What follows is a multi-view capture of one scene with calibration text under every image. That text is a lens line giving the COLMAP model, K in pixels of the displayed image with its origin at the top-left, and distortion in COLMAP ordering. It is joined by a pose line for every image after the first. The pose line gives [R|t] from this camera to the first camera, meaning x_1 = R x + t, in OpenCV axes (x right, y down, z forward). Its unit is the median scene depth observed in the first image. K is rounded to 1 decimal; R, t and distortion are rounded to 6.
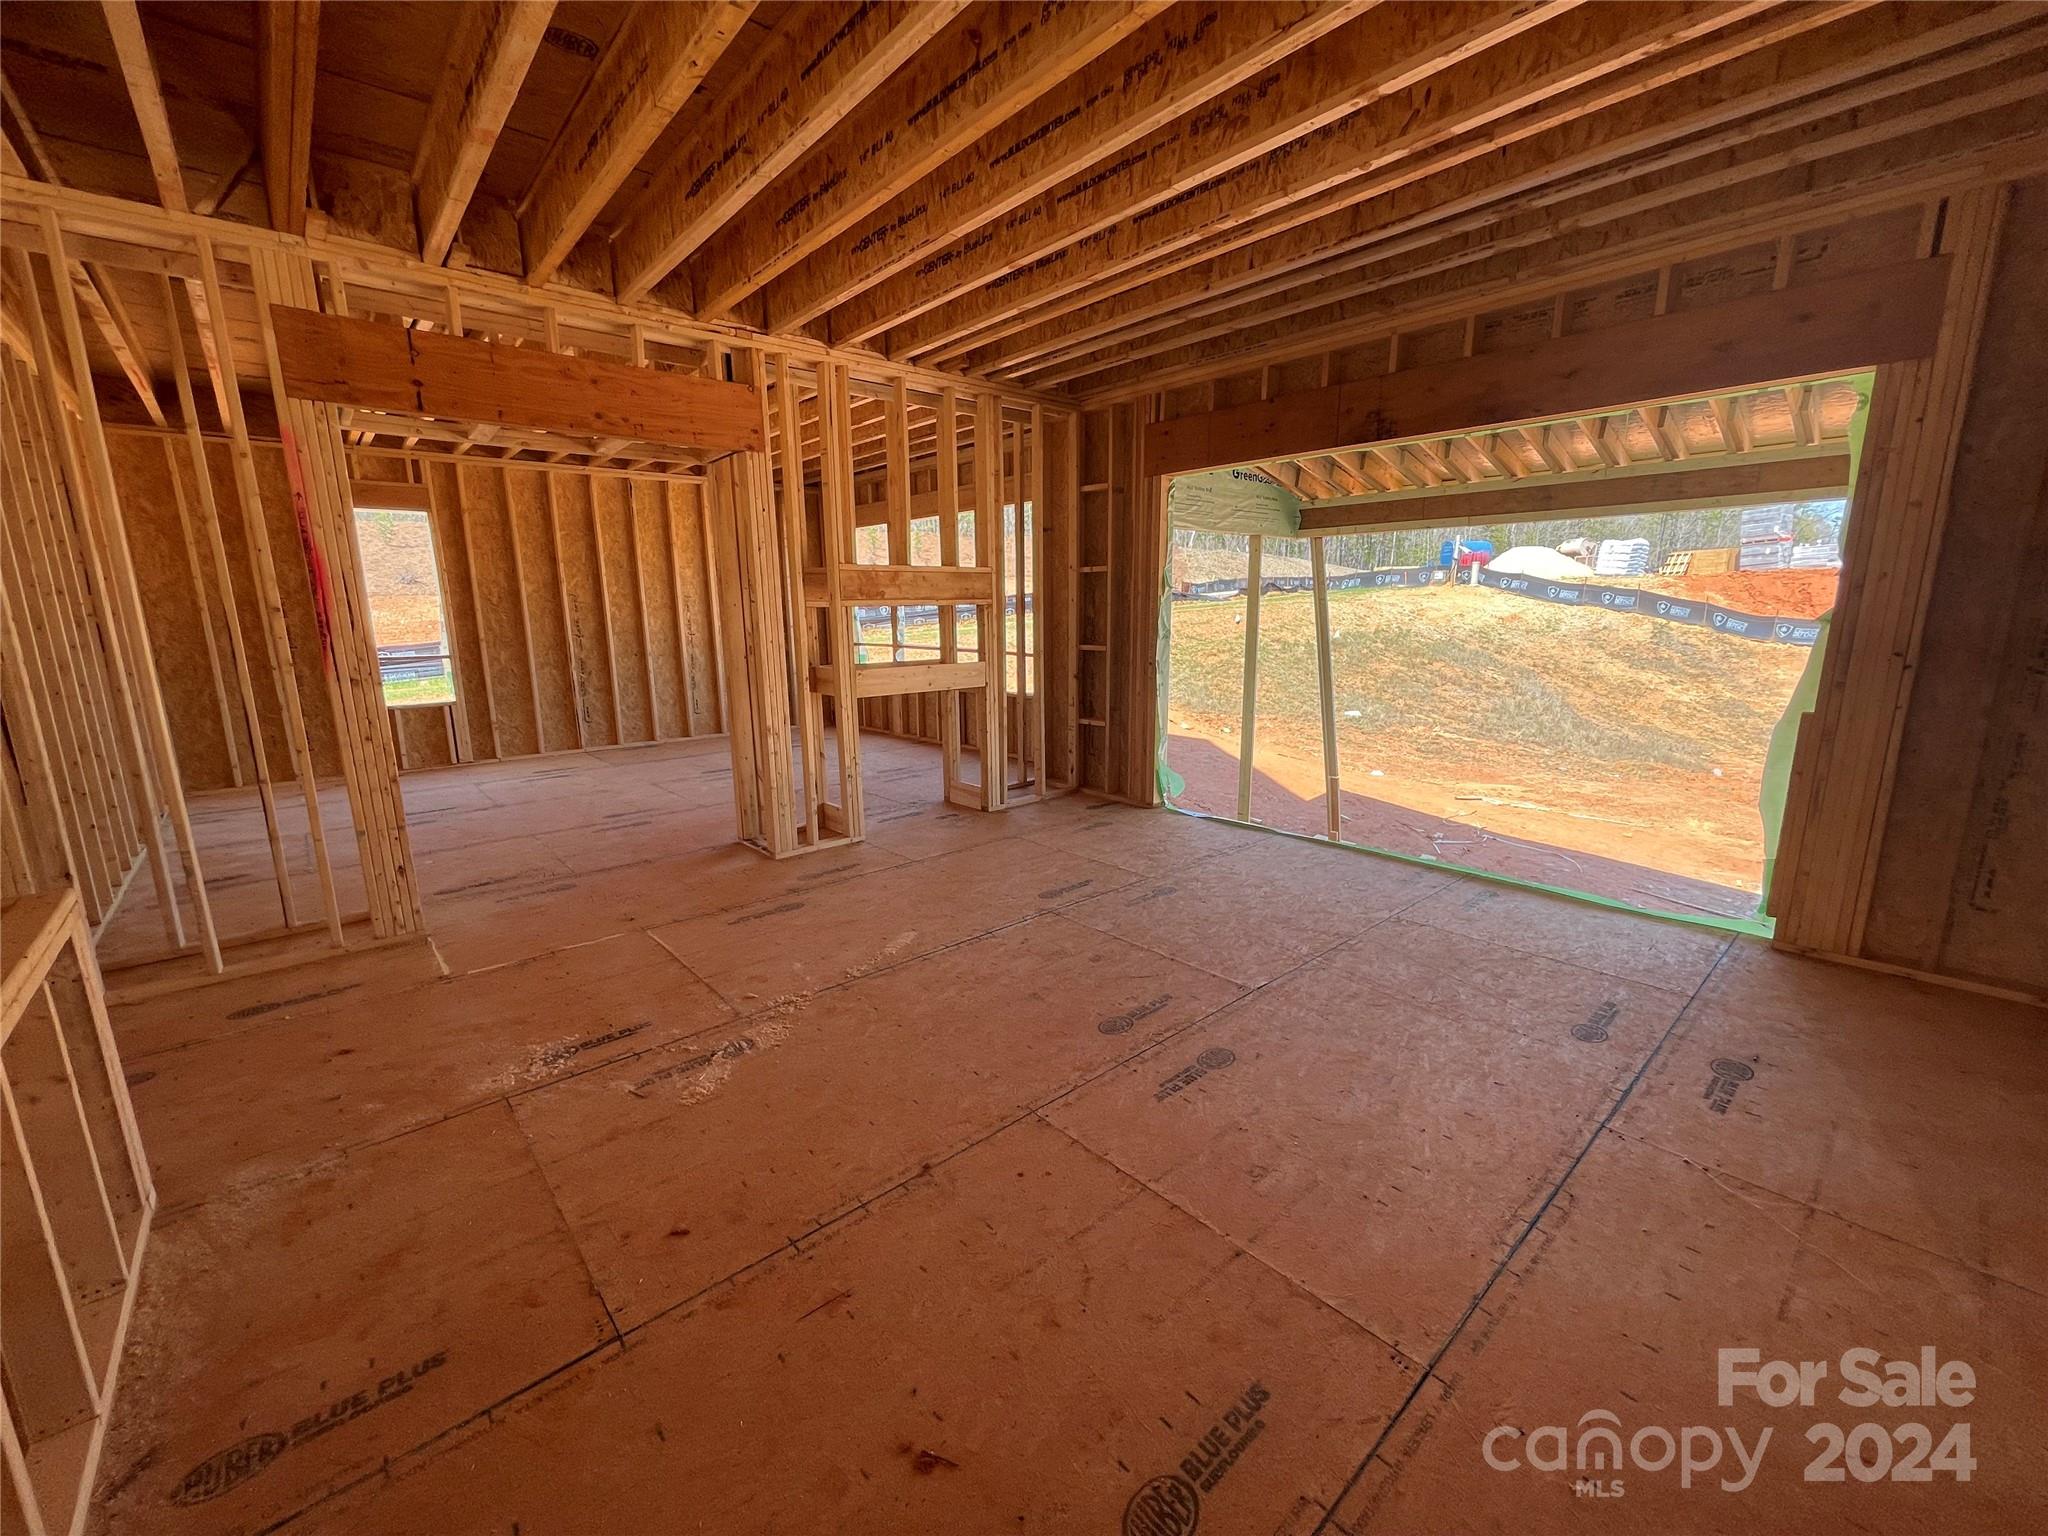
lens RADIAL K [[825.2, 0, 1020.1], [0, 825.2, 771.9], [0, 0, 1]] dist [-0.002931, -0.000060]
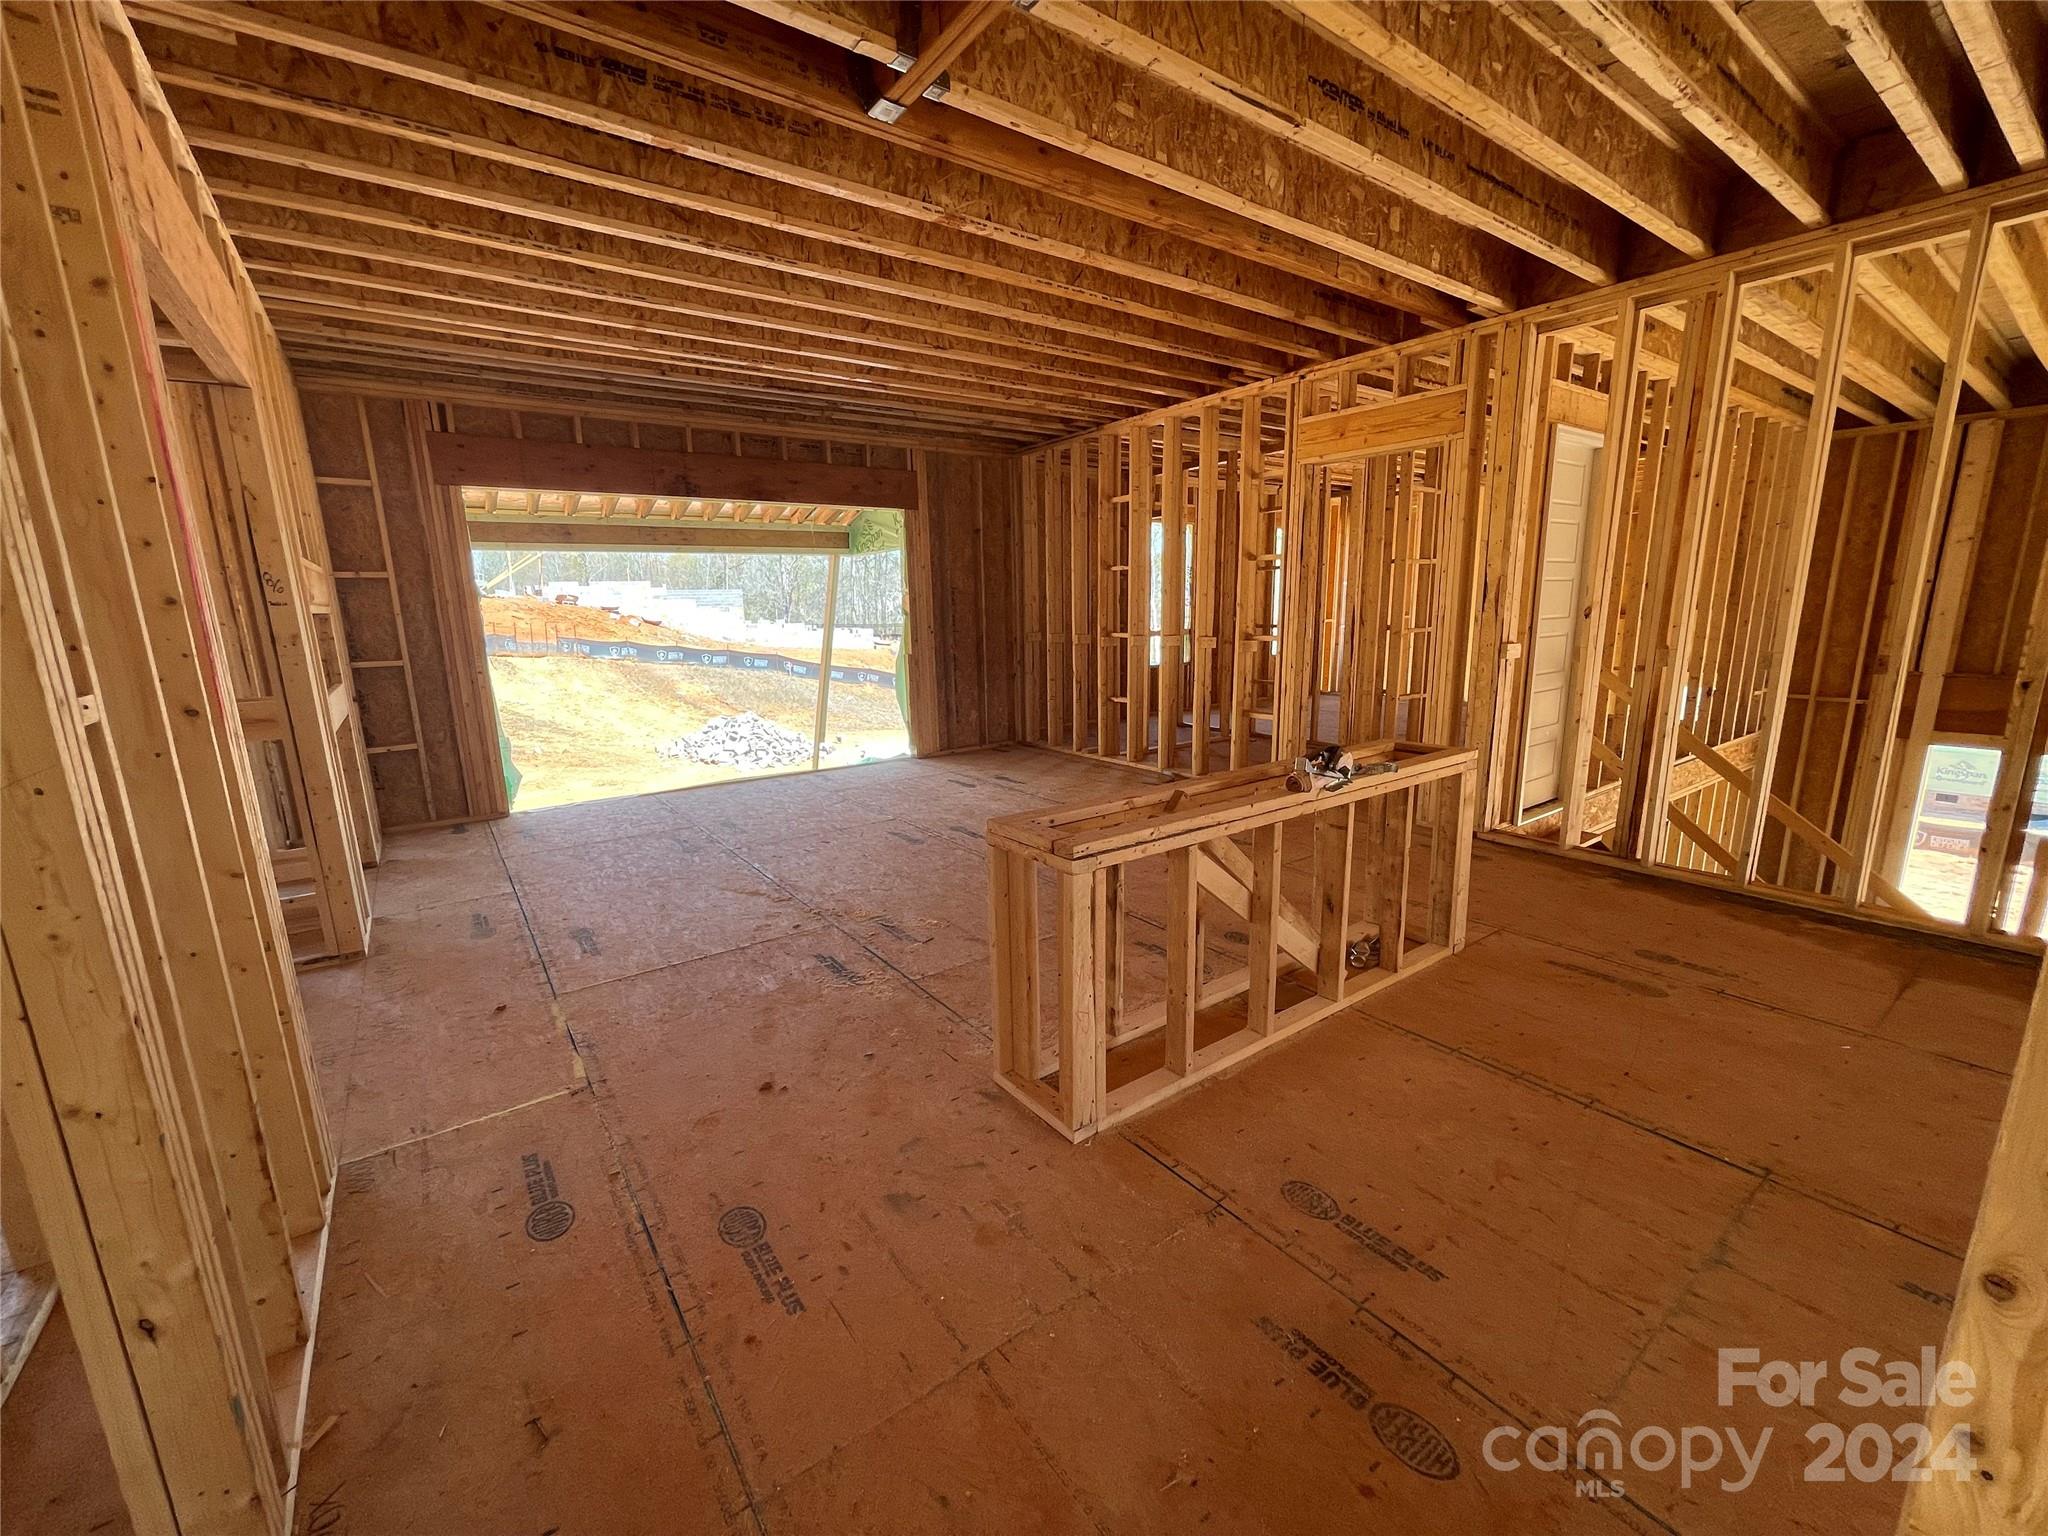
lens RADIAL K [[825.2, 0, 1021.3], [0, 825.2, 773.2], [0, 0, 1]] dist [-0.002931, -0.000060]
pose [[0.086816, -0.190997, 0.977744, -0.879872], [0.218977, 0.961105, 0.168303, -0.044723], [-0.971860, 0.199492, 0.125263, 0.298517]]
